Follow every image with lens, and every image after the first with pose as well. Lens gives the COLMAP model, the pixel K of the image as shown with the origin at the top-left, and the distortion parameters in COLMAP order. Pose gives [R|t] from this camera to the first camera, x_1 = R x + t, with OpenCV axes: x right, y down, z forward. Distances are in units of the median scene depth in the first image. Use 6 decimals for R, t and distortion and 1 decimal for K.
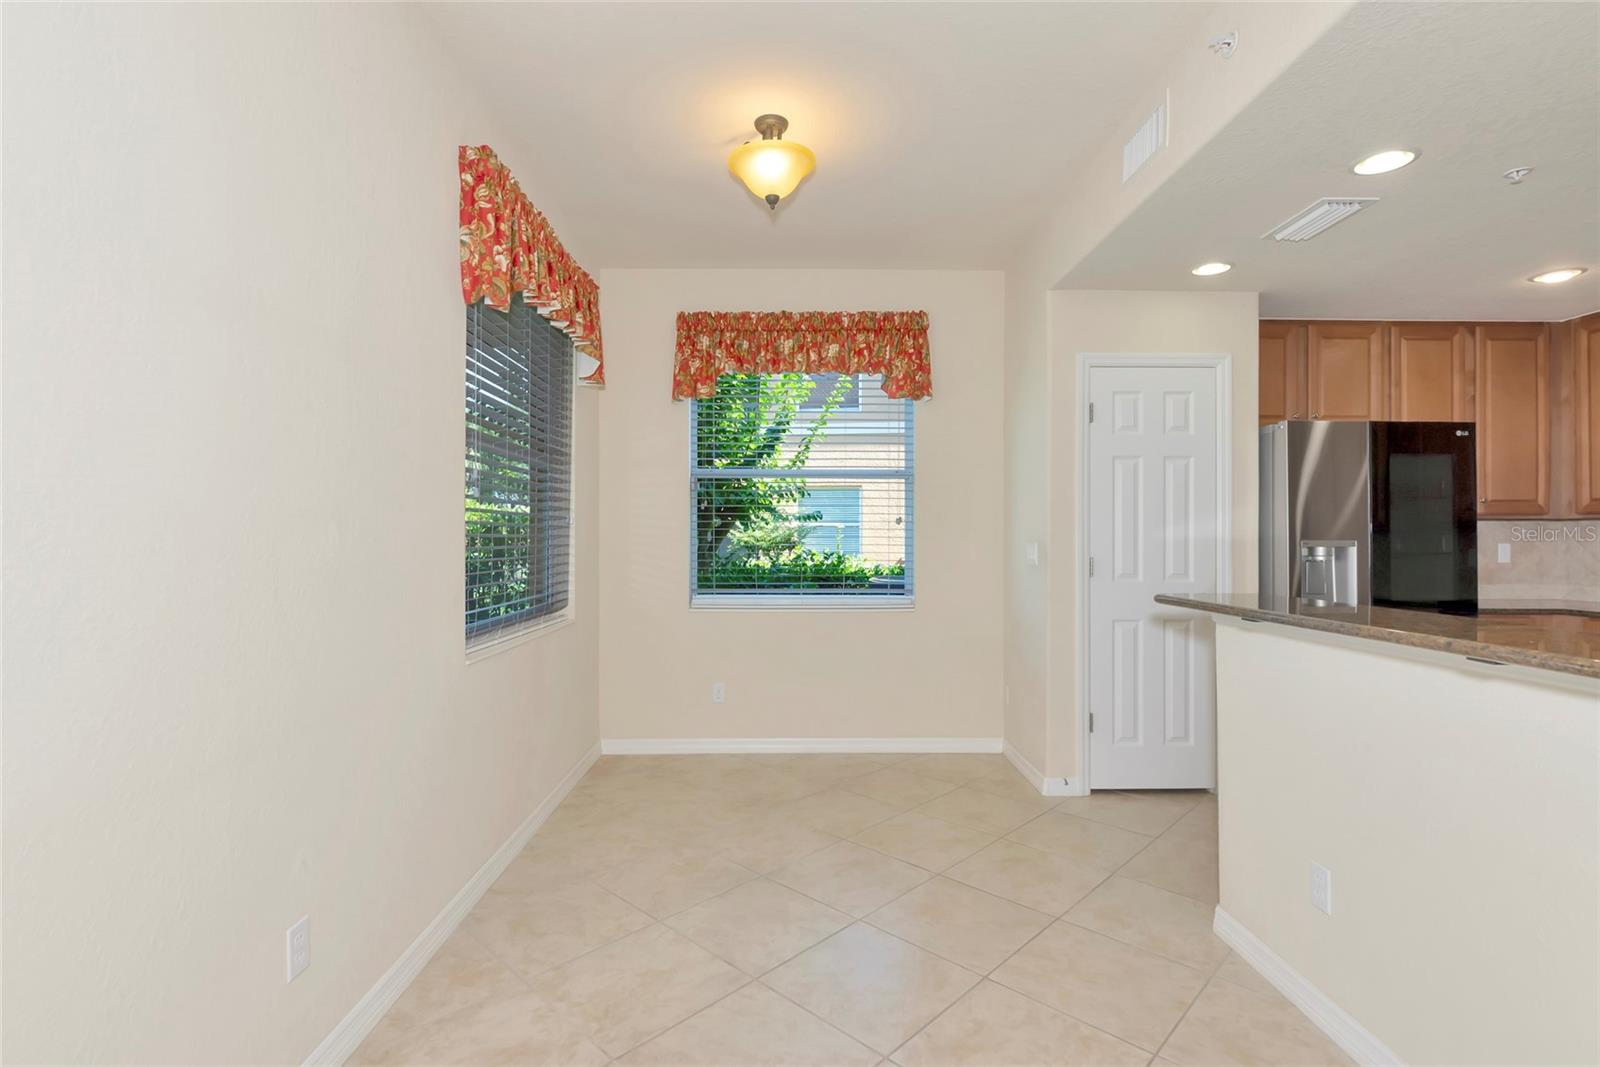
lens RADIAL K [[768.5, 0, 787.6], [0, 768.5, 535.6], [0, 0, 1]] dist [0.001160, -0.001782]
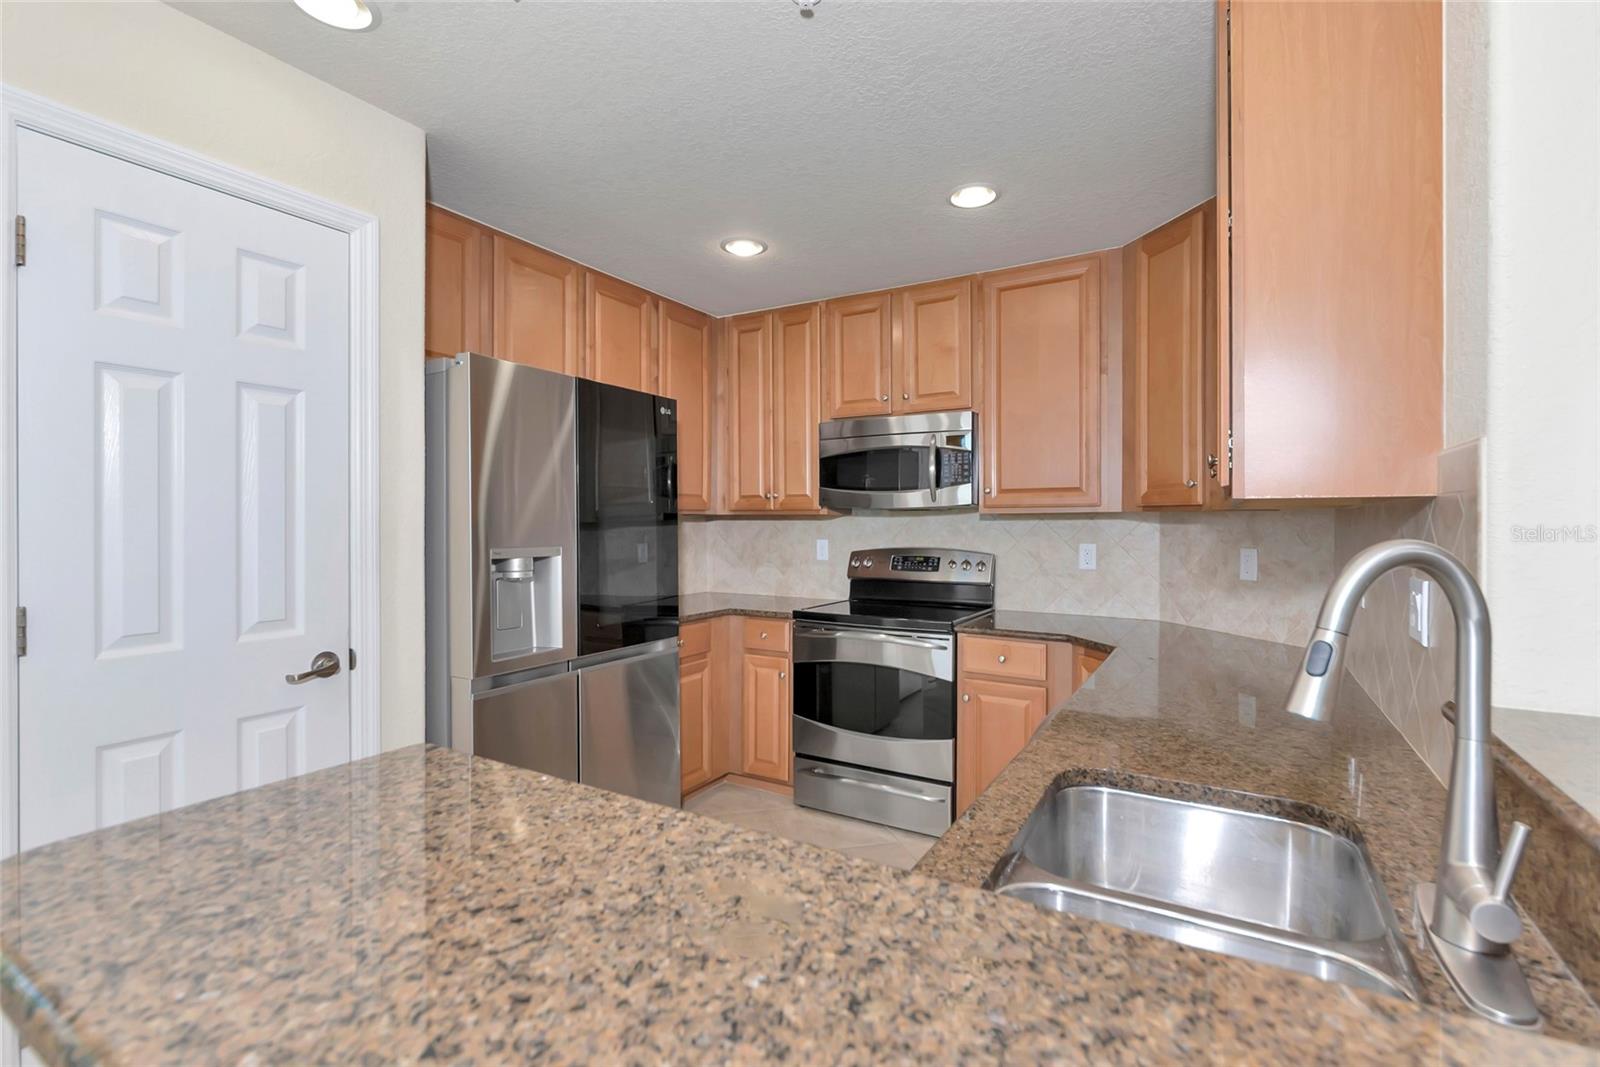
lens RADIAL K [[710.5, 0, 796.8], [0, 710.5, 526.0], [0, 0, 1]] dist [-0.007114, 0.000046]
pose [[0.520453, -0.003682, 0.853883, 0.275000], [-0.005281, 0.999958, 0.007530, -0.015587], [-0.853874, -0.008428, 0.520411, 0.436869]]
